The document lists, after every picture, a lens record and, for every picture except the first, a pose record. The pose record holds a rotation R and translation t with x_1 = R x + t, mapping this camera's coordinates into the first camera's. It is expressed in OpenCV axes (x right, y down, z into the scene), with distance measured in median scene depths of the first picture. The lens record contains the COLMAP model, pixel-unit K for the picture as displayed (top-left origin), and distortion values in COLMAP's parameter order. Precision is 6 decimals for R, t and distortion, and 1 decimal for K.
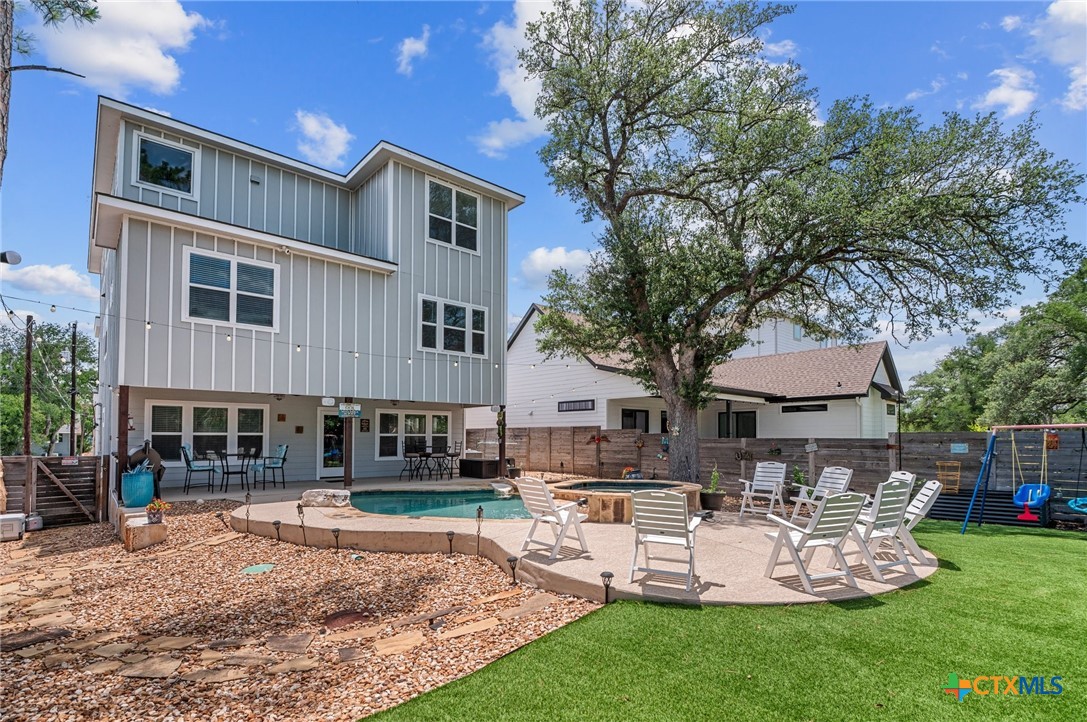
lens RADIAL K [[519.4, 0, 544.1], [0, 519.4, 421.0], [0, 0, 1]] dist [0.001541, -0.000854]
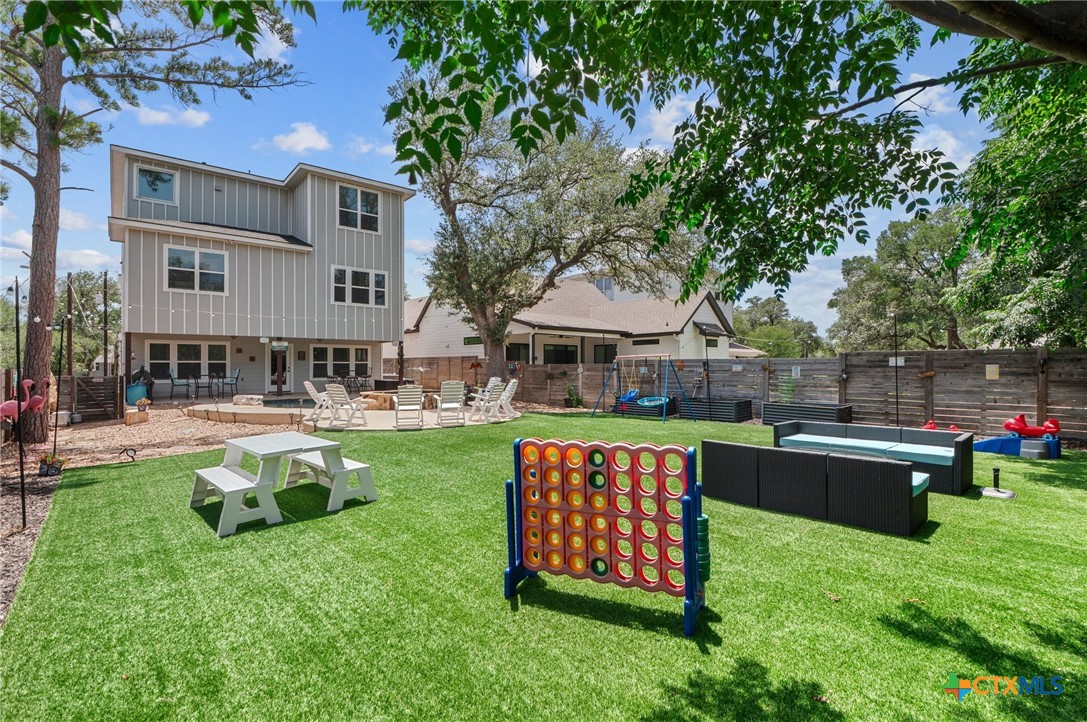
lens RADIAL K [[503.6, 0, 543.5], [0, 503.6, 361.0], [0, 0, 1]] dist [-0.001753, 0.000218]
pose [[0.999674, -0.001629, -0.025500, 0.383246], [0.002171, 0.999772, 0.021222, -0.005715], [0.025459, -0.021270, 0.999450, -0.391225]]
